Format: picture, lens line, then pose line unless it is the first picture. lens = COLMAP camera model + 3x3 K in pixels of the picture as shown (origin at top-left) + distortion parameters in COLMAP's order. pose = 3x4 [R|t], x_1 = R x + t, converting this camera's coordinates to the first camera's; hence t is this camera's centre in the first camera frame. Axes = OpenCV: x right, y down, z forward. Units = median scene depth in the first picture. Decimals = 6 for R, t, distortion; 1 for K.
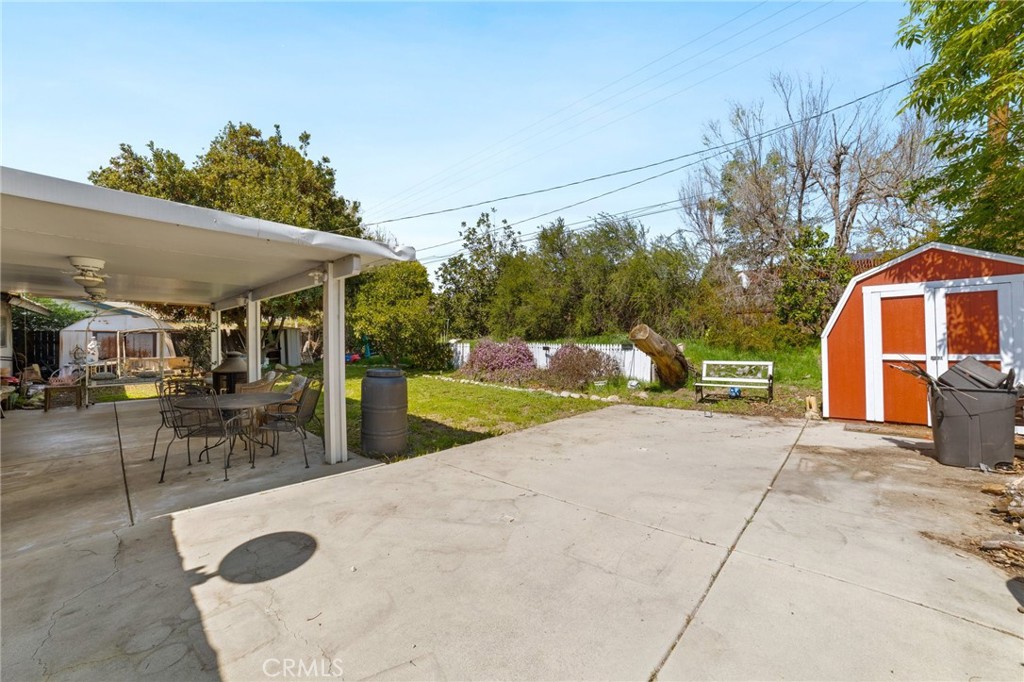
lens RADIAL K [[404.0, 0, 512.0], [0, 404.0, 341.0], [0, 0, 1]] dist [-0.073190, 0.028932]
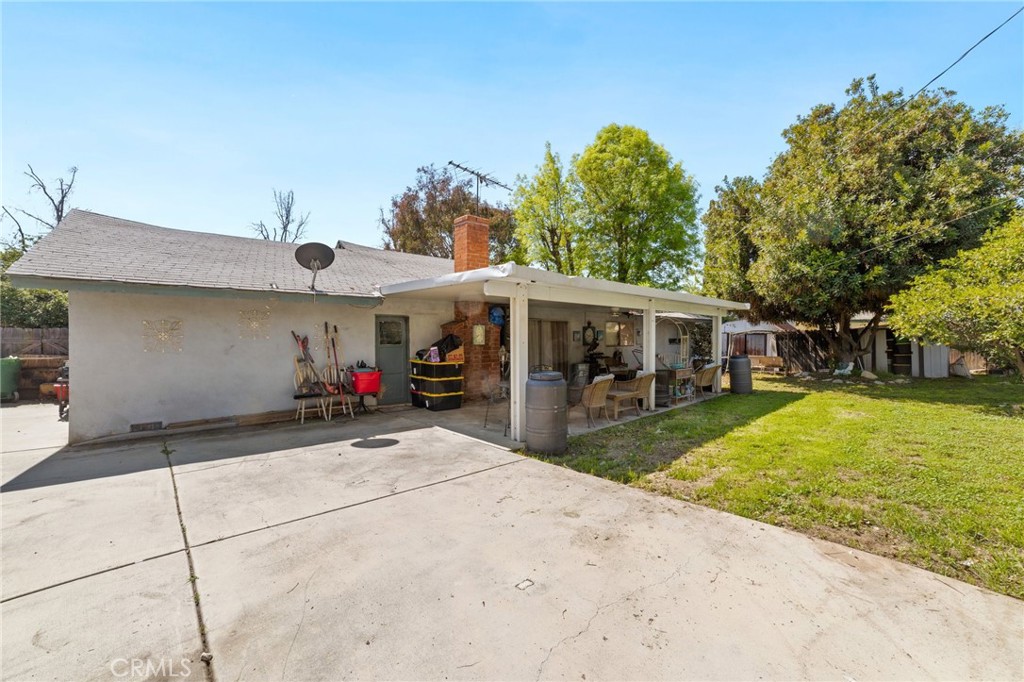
lens RADIAL K [[405.1, 0, 515.2], [0, 405.1, 339.4], [0, 0, 1]] dist [-0.093938, 0.037953]
pose [[-0.071447, 0.006971, -0.997420, 0.846187], [-0.006911, 0.999948, 0.007484, -0.026995], [0.997420, 0.007428, -0.071395, 1.082497]]
